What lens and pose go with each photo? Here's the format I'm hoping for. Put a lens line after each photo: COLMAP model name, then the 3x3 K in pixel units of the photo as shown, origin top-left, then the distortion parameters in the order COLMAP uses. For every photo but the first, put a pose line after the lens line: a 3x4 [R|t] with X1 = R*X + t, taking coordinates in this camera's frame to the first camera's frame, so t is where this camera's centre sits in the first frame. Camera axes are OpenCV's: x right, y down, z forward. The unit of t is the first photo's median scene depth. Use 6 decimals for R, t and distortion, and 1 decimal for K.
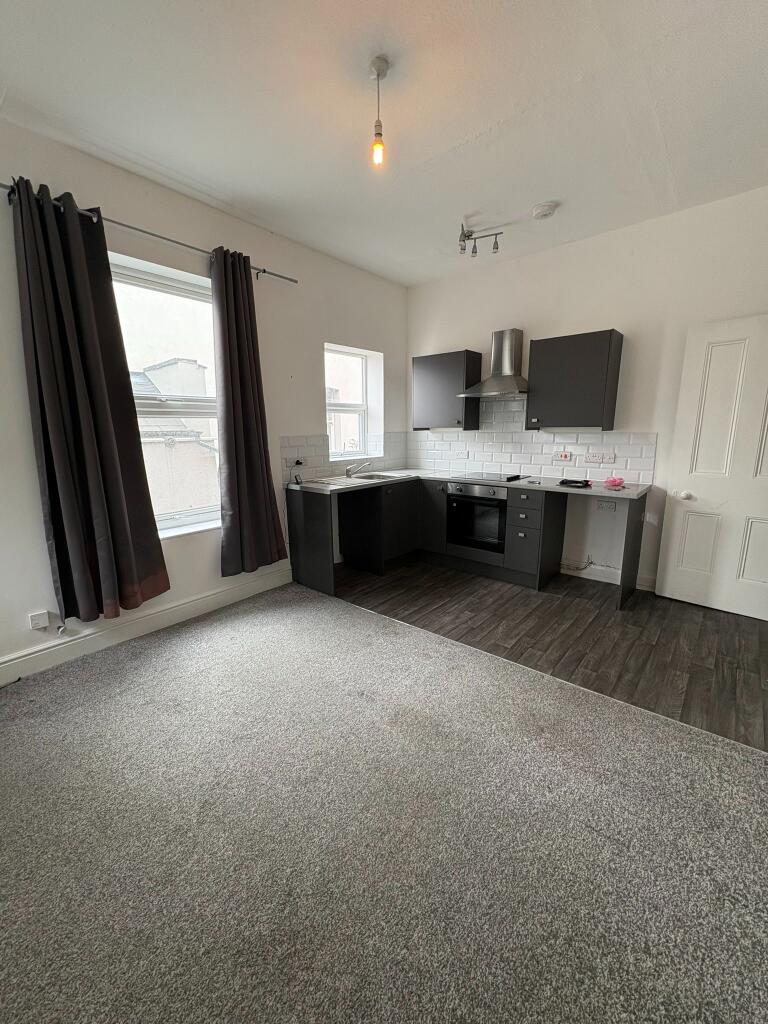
lens RADIAL K [[409.8, 0, 382.9], [0, 409.8, 510.9], [0, 0, 1]] dist [0.001066, -0.000391]
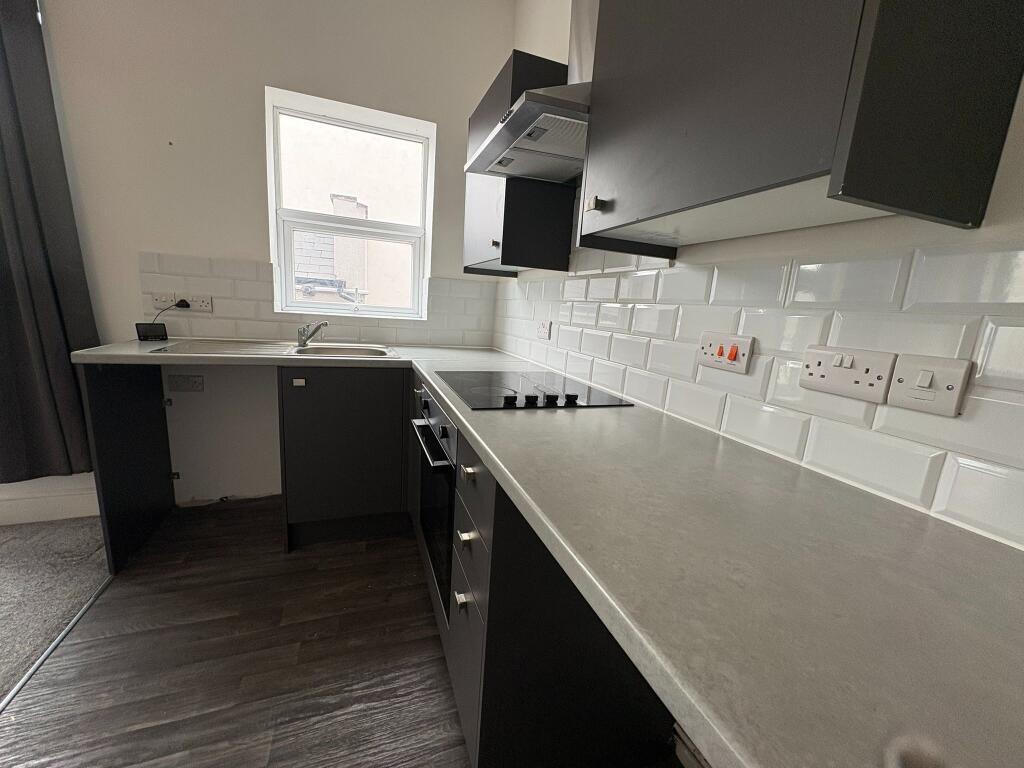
lens RADIAL K [[409.8, 0, 512.0], [0, 409.8, 384.0], [0, 0, 1]] dist [0.001066, -0.000391]
pose [[0.871748, 0.158322, -0.463670, 0.427549], [-0.173092, 0.984846, 0.010848, -0.088875], [0.458361, 0.070801, 0.885942, 0.678534]]
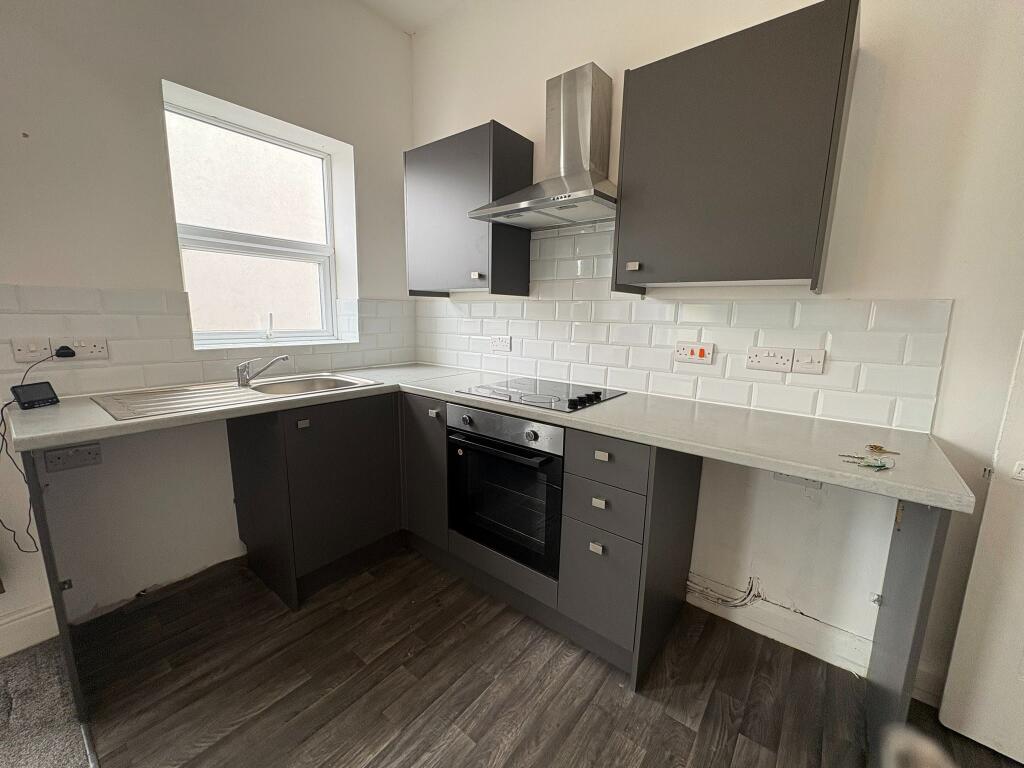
lens RADIAL K [[409.8, 0, 512.0], [0, 409.8, 384.0], [0, 0, 1]] dist [0.001066, -0.000391]
pose [[0.999007, 0.022534, 0.038438, 0.212699], [-0.021302, 0.999255, -0.032169, -0.077392], [-0.039134, 0.031318, 0.998743, 0.539101]]
